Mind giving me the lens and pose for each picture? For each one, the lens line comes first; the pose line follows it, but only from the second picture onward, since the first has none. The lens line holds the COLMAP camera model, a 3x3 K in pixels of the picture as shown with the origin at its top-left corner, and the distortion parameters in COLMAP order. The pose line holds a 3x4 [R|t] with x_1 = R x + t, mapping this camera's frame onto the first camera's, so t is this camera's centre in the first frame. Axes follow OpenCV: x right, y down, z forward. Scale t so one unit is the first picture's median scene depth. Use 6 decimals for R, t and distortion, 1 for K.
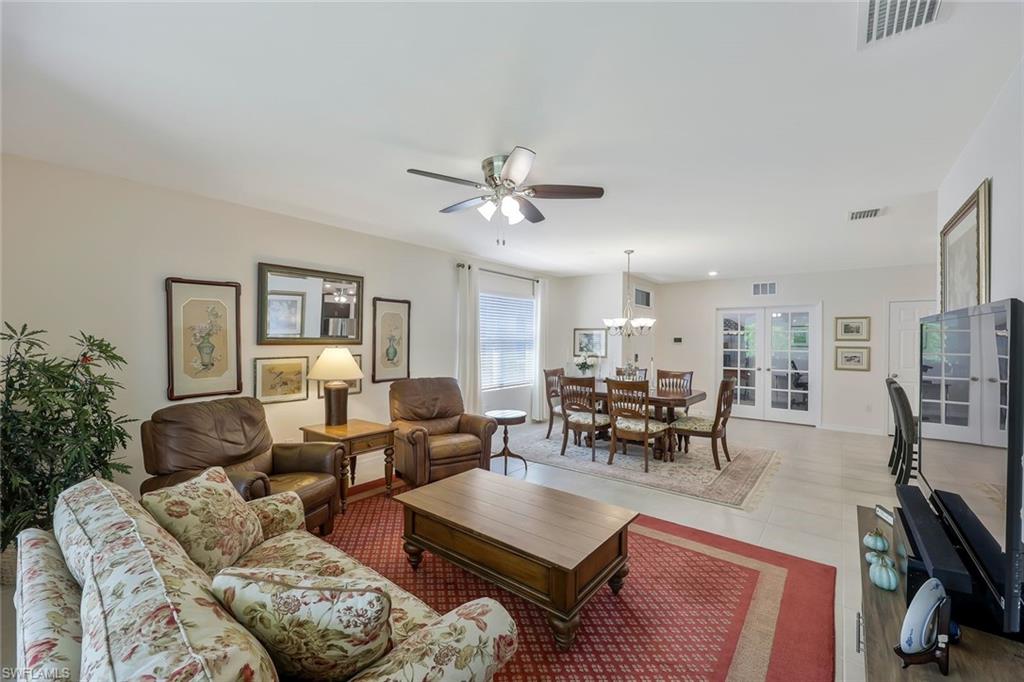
lens RADIAL K [[417.1, 0, 507.0], [0, 417.1, 337.2], [0, 0, 1]] dist [0.000250, 0.000437]
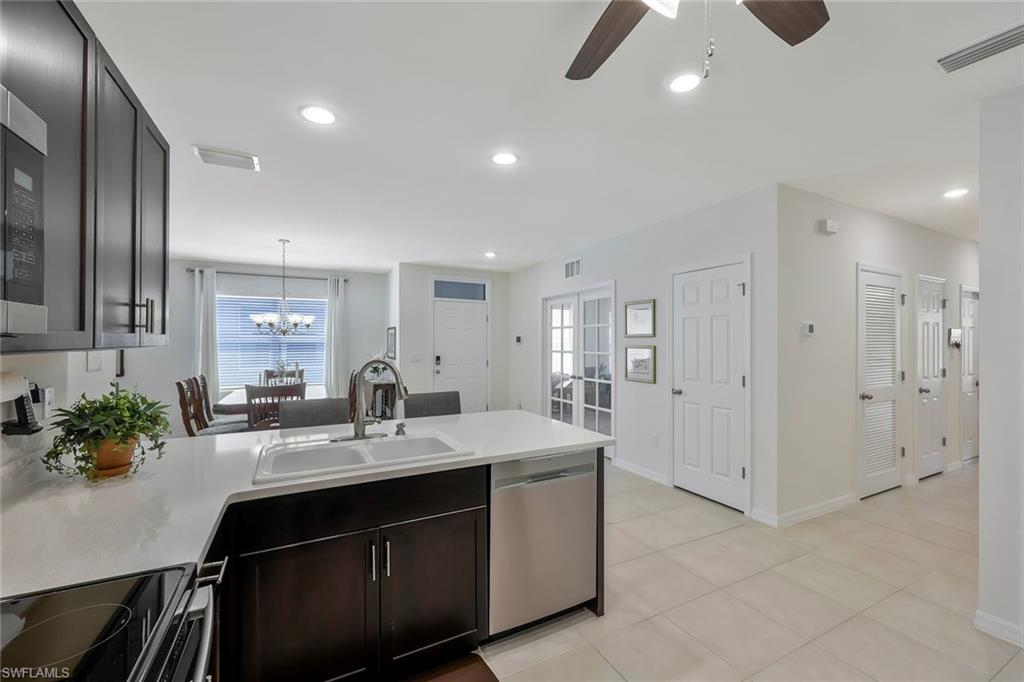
lens RADIAL K [[417.1, 0, 511.7], [0, 417.1, 339.6], [0, 0, 1]] dist [0.000250, 0.000437]
pose [[0.913044, -0.011804, -0.407691, 0.900515], [0.010142, 0.999929, -0.006239, 0.014816], [0.407736, 0.001562, 0.913099, 0.309270]]
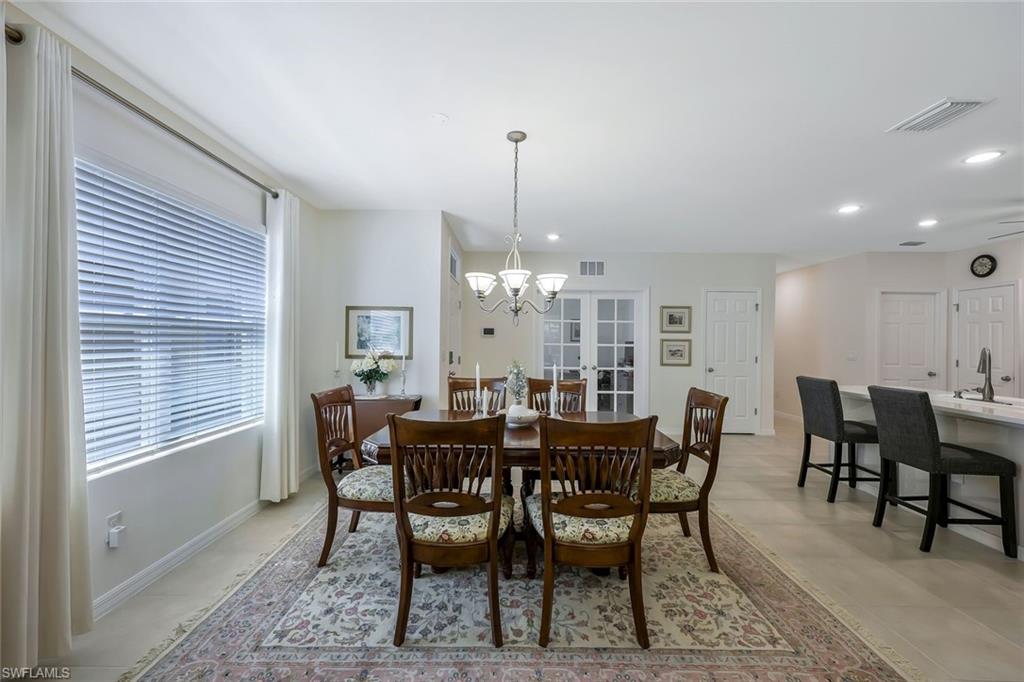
lens RADIAL K [[417.1, 0, 507.3], [0, 417.1, 341.5], [0, 0, 1]] dist [0.000250, 0.000437]
pose [[0.786966, -0.001404, 0.616995, -0.009230], [-0.006726, 0.999918, 0.010855, 0.019779], [-0.616960, -0.012692, 0.786892, 0.512744]]
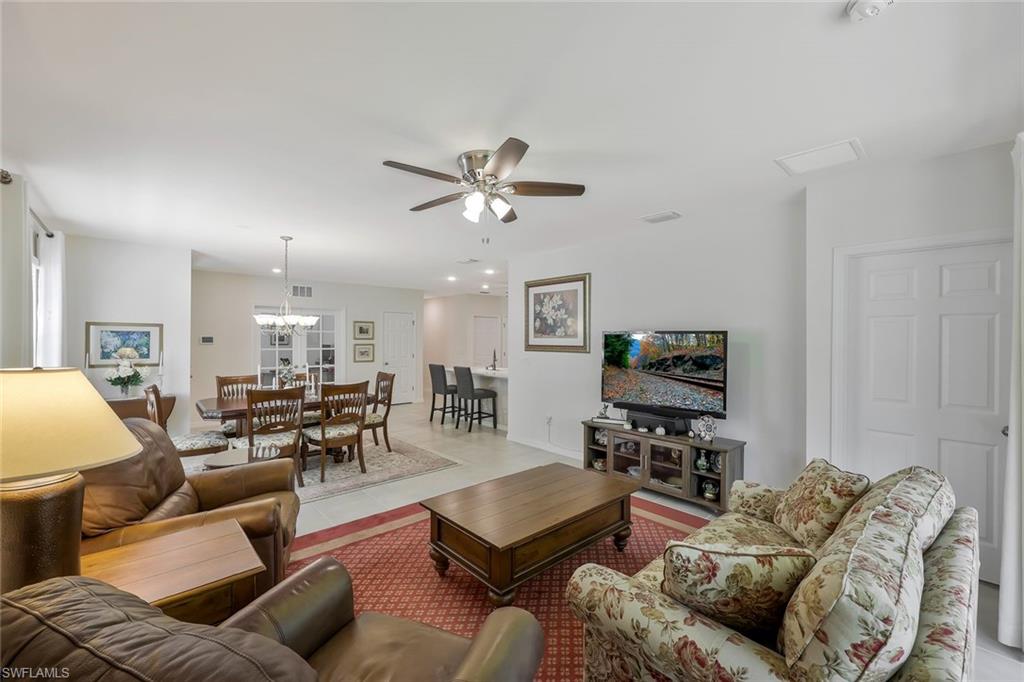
lens RADIAL K [[417.1, 0, 511.7], [0, 417.1, 335.7], [0, 0, 1]] dist [0.000250, 0.000437]
pose [[0.154772, 0.001517, 0.987949, -0.397838], [-0.004855, 0.999988, -0.000775, -0.004066], [-0.987938, -0.004676, 0.154778, 0.331321]]
